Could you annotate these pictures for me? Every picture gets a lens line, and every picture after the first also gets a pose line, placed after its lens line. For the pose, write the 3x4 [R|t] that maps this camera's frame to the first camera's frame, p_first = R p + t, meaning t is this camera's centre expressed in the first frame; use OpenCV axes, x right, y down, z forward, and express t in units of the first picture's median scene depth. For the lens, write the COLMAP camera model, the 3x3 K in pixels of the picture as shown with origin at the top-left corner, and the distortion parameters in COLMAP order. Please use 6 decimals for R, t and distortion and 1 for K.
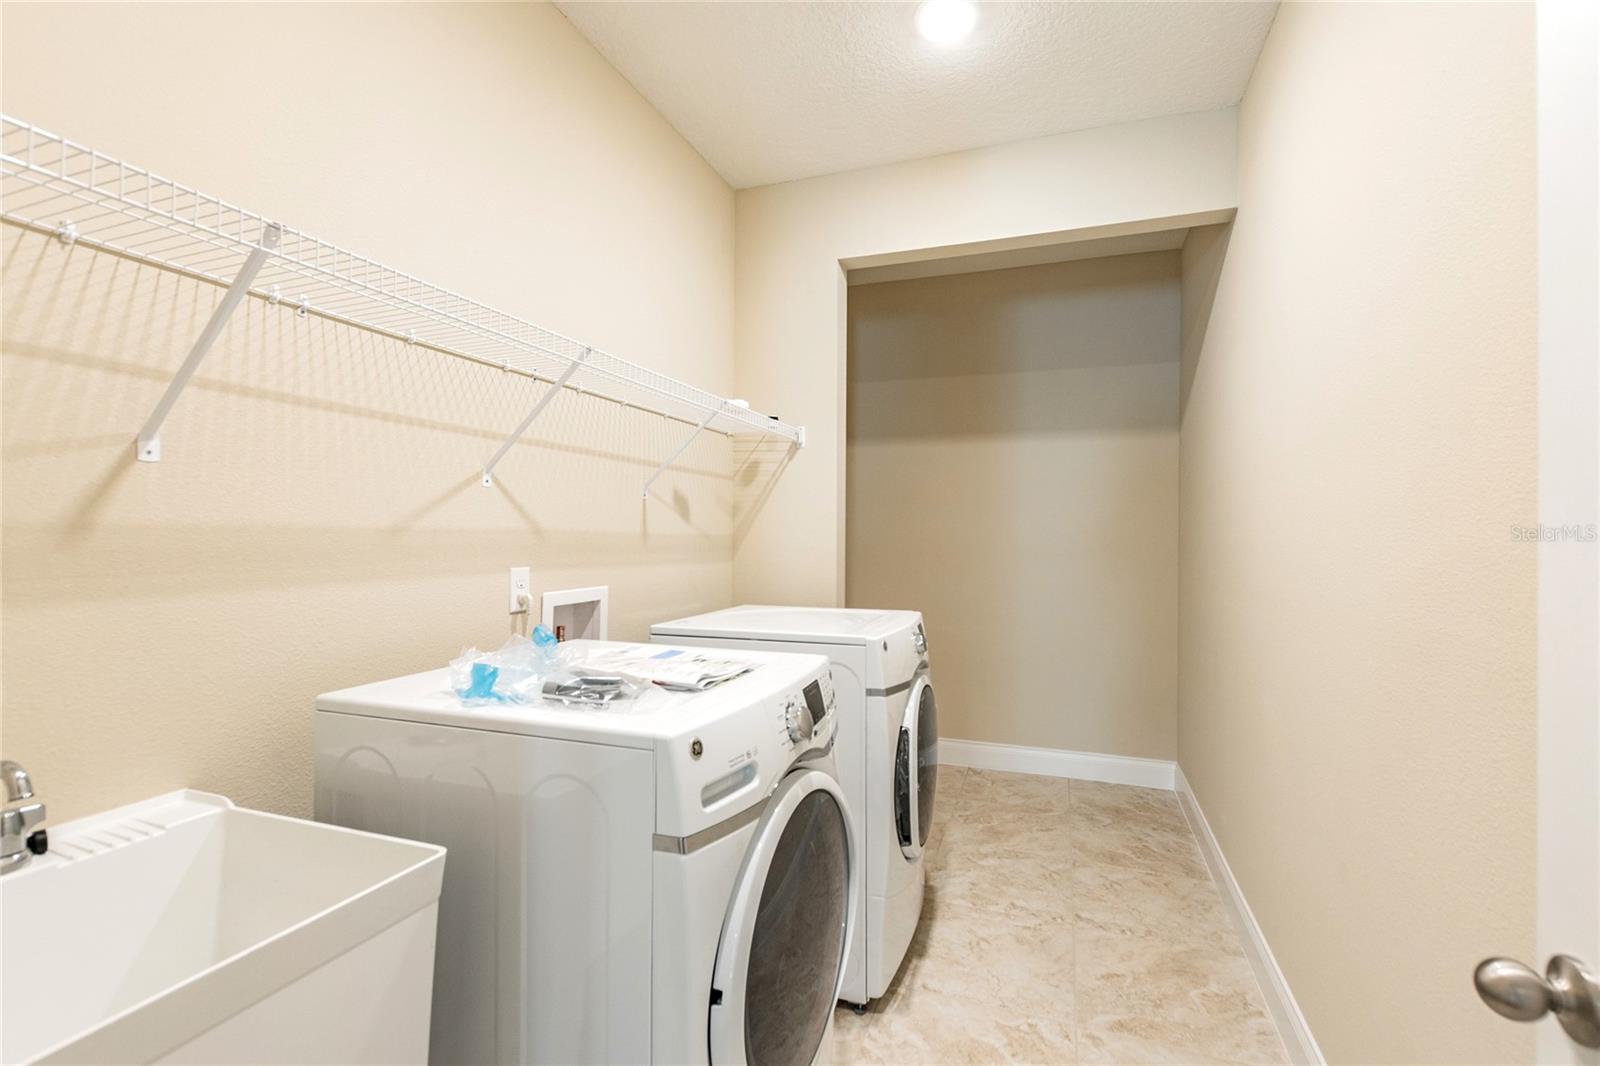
lens RADIAL K [[710.6, 0, 800.8], [0, 710.6, 530.5], [0, 0, 1]] dist [0.010760, -0.003302]
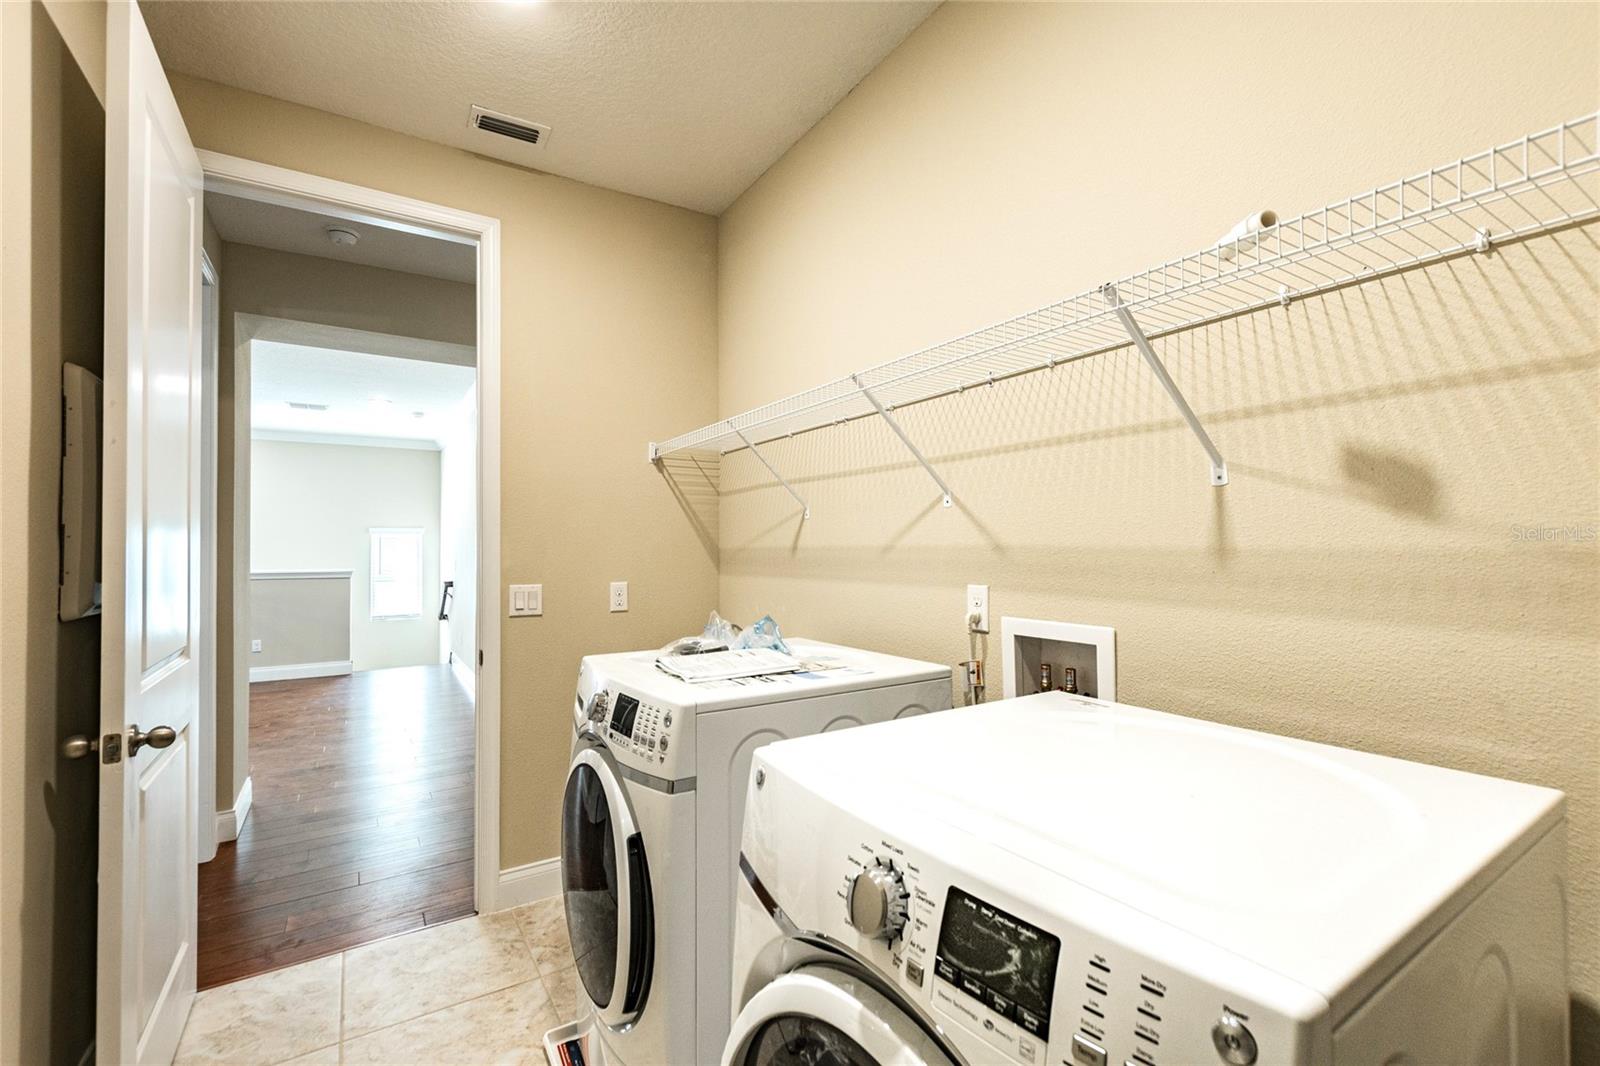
lens RADIAL K [[710.6, 0, 805.5], [0, 710.6, 543.1], [0, 0, 1]] dist [0.010760, -0.003302]
pose [[-0.597332, -0.007860, -0.801956, 0.530287], [0.006957, 0.999864, -0.014982, 0.007750], [0.801964, -0.014529, -0.597196, 1.407730]]
